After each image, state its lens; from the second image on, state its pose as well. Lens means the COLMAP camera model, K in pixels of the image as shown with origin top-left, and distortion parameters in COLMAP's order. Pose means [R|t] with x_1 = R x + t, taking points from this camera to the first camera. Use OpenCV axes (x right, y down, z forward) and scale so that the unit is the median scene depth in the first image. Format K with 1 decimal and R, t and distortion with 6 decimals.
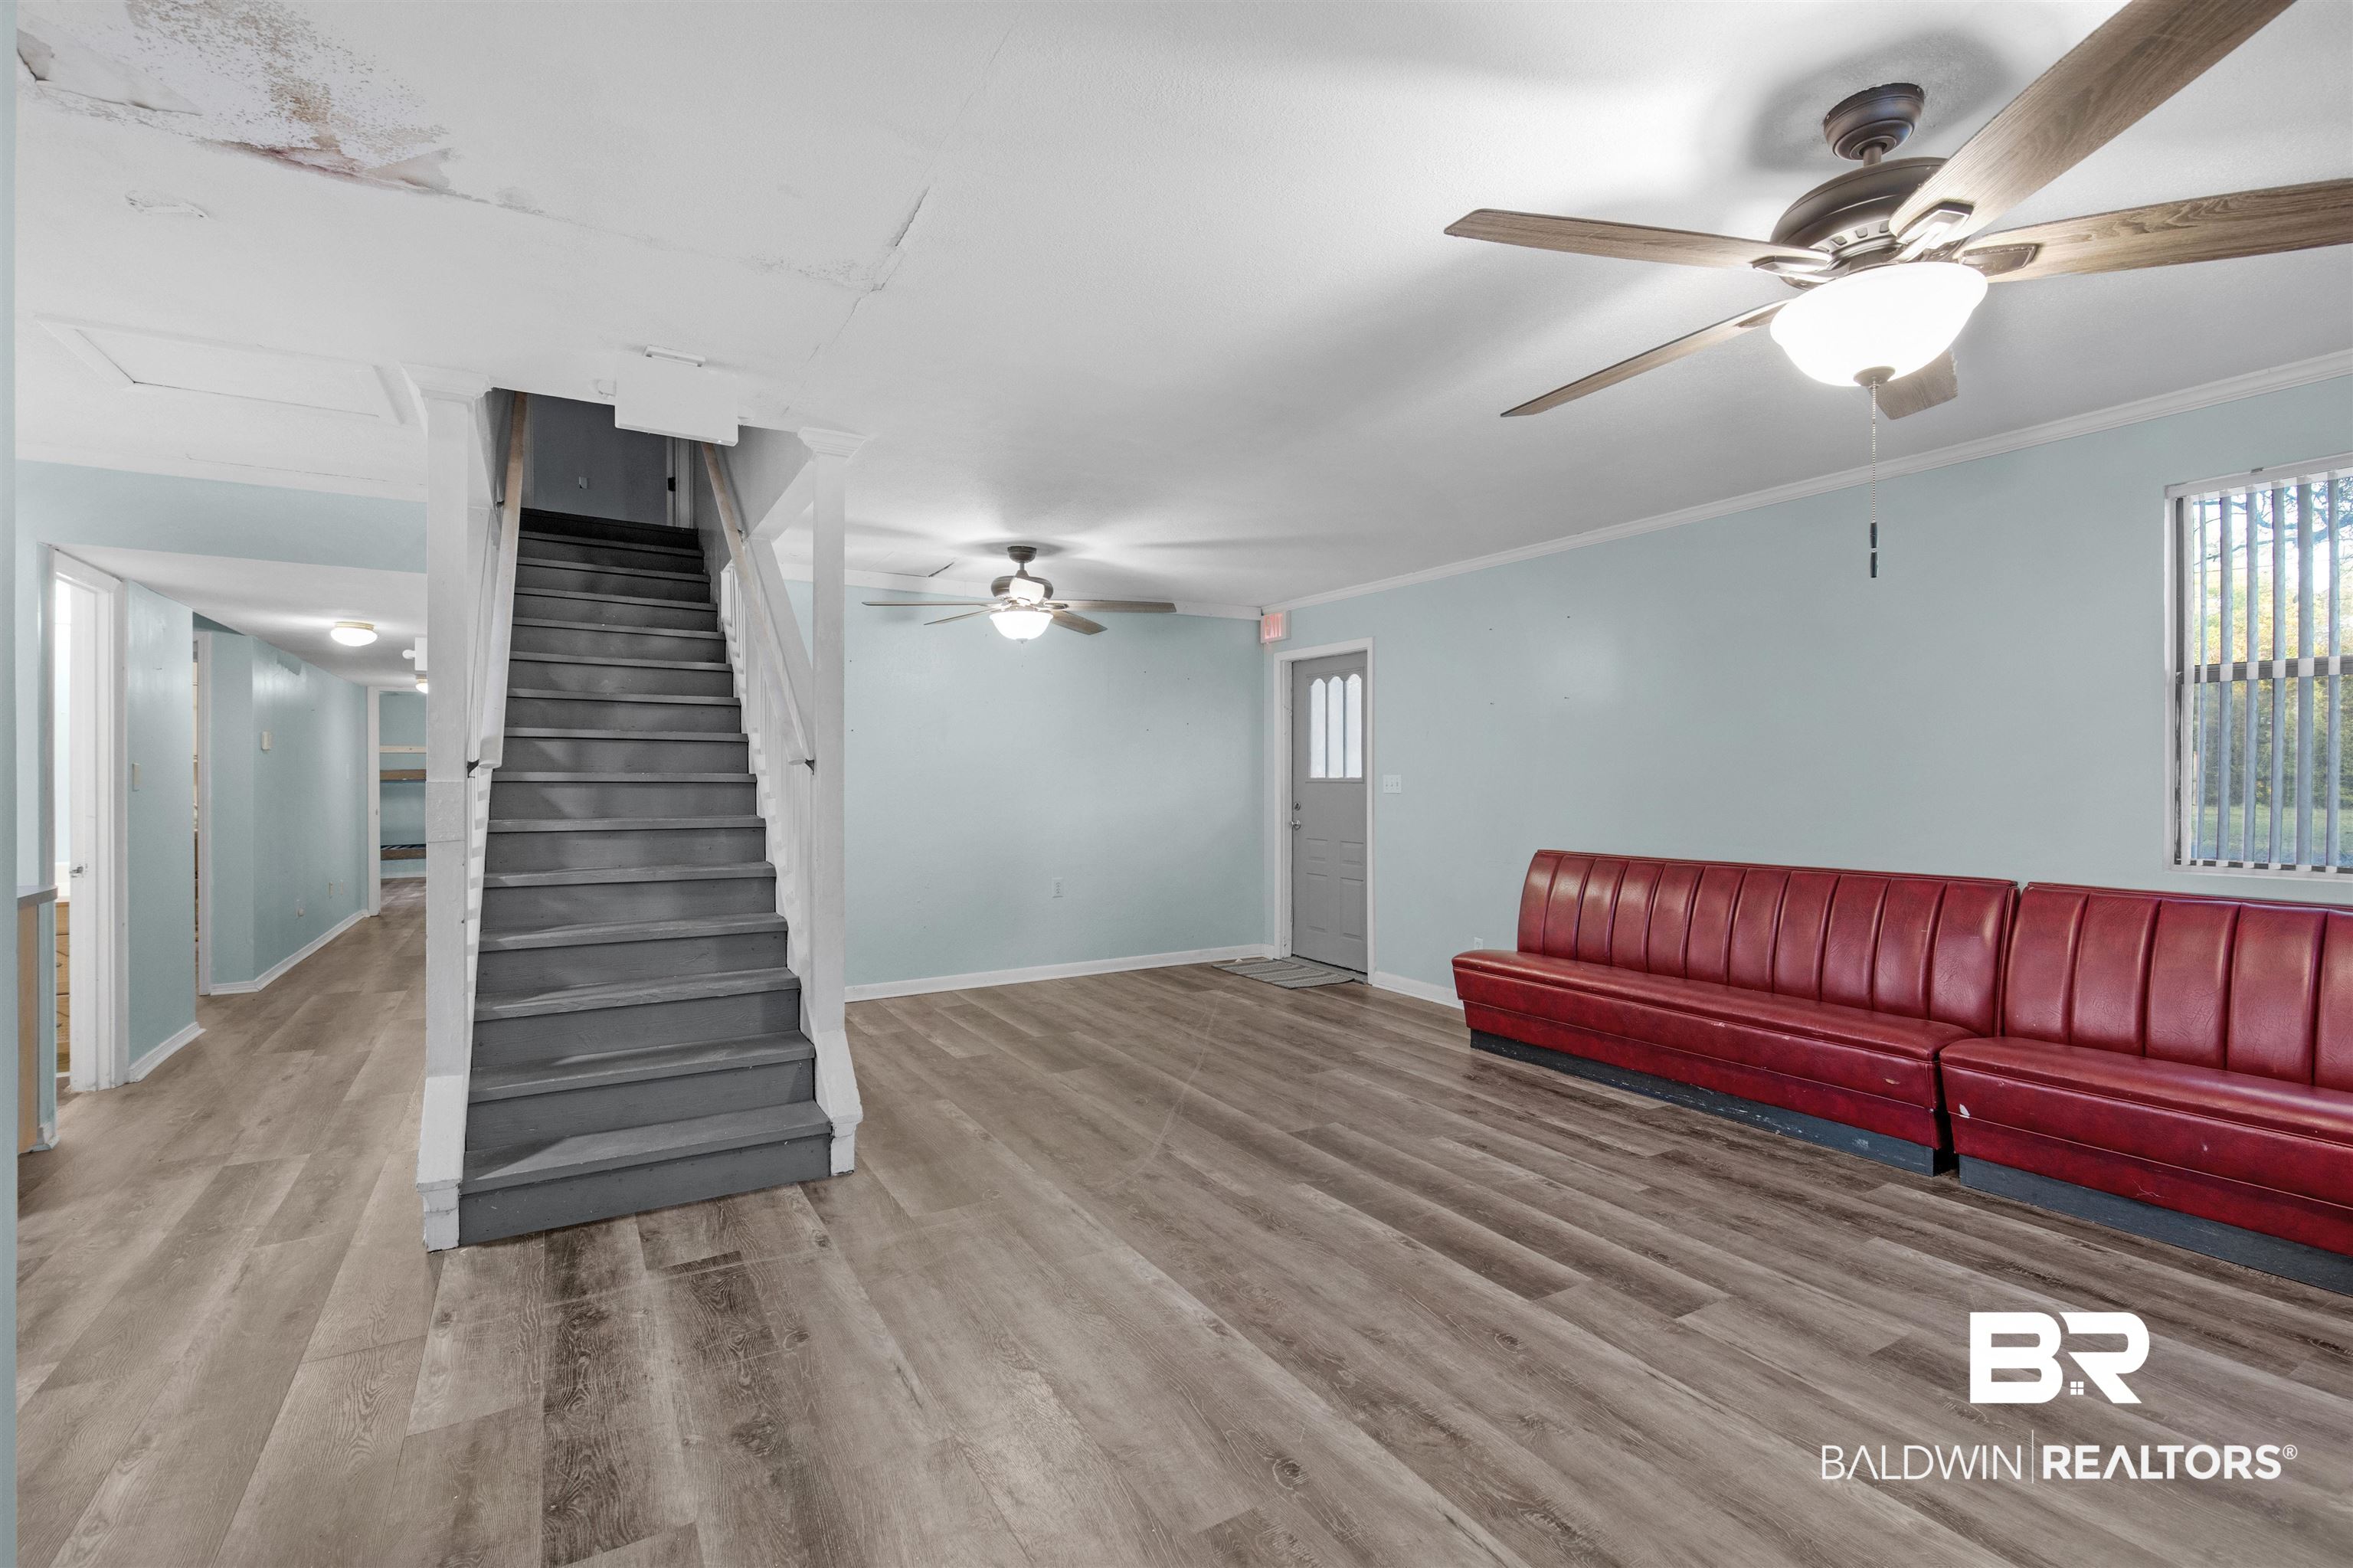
lens RADIAL K [[1063.7, 0, 1168.2], [0, 1063.7, 785.2], [0, 0, 1]] dist [0.001434, 0.000163]
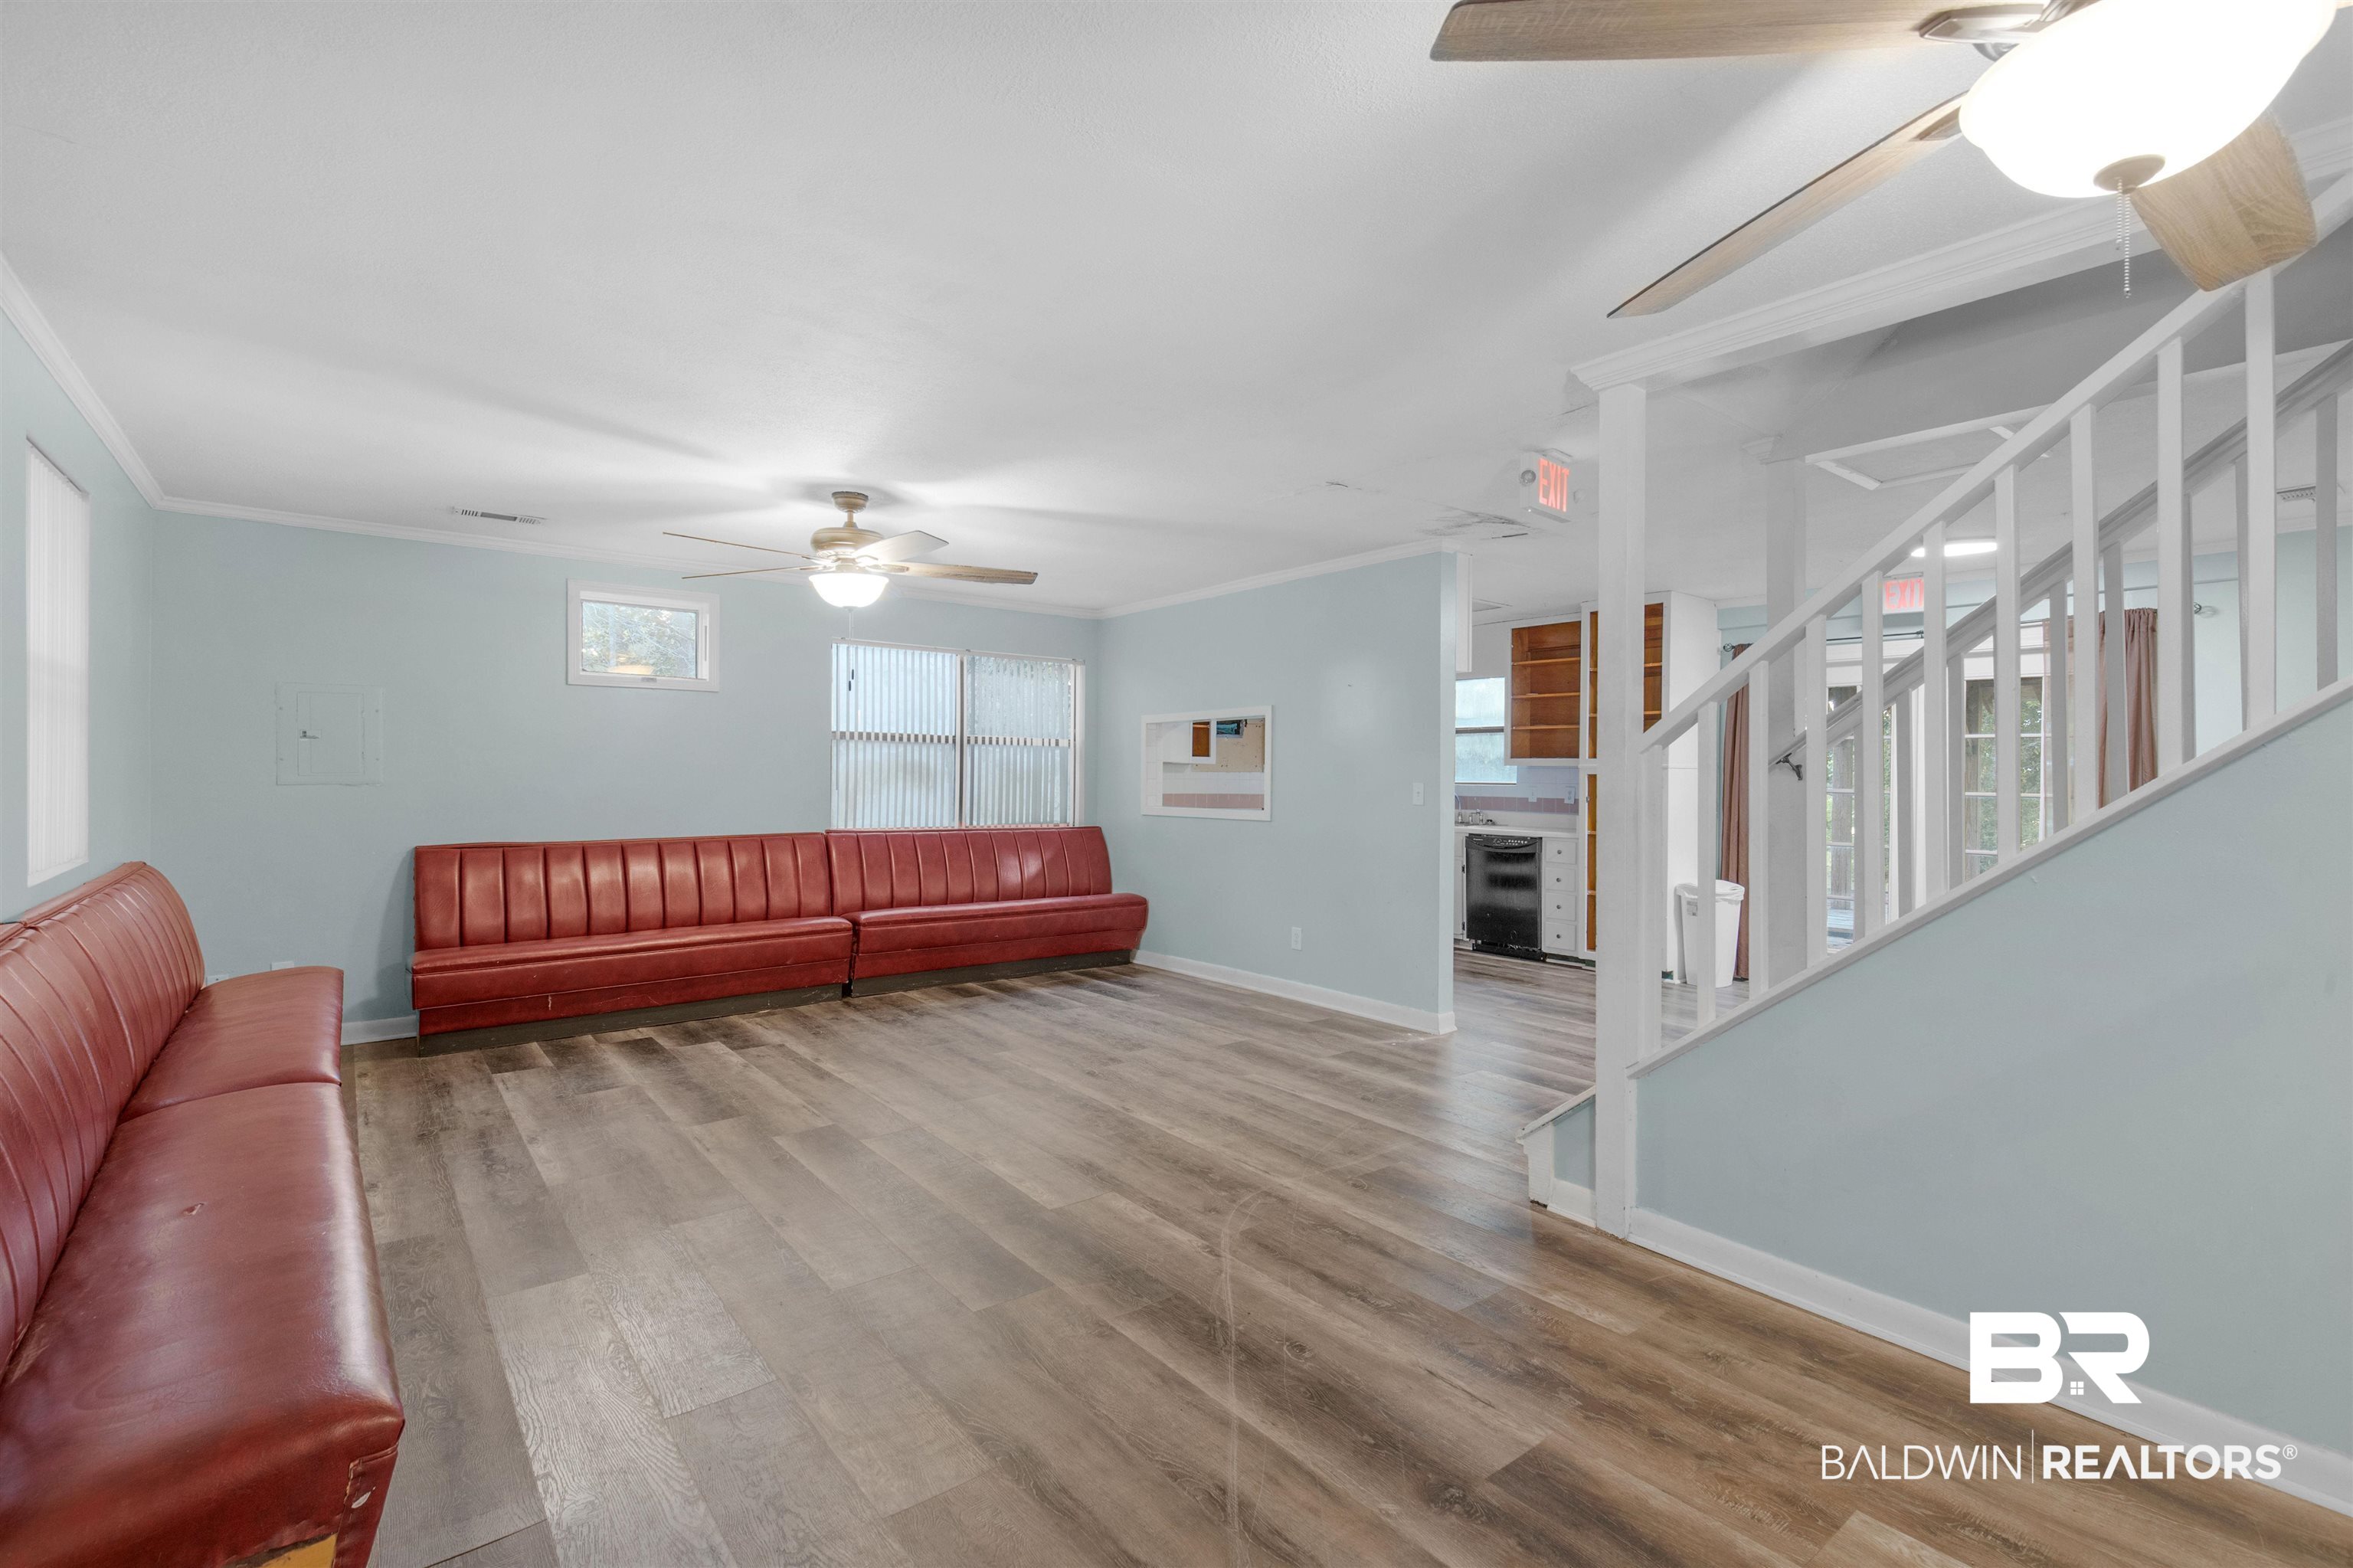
lens RADIAL K [[1063.7, 0, 1171.4], [0, 1063.7, 769.3], [0, 0, 1]] dist [0.001434, 0.000163]
pose [[-0.990768, -0.003624, -0.135518, 0.164481], [-0.004714, 0.999959, 0.007719, -0.025636], [0.135485, 0.008287, -0.990745, 2.136318]]
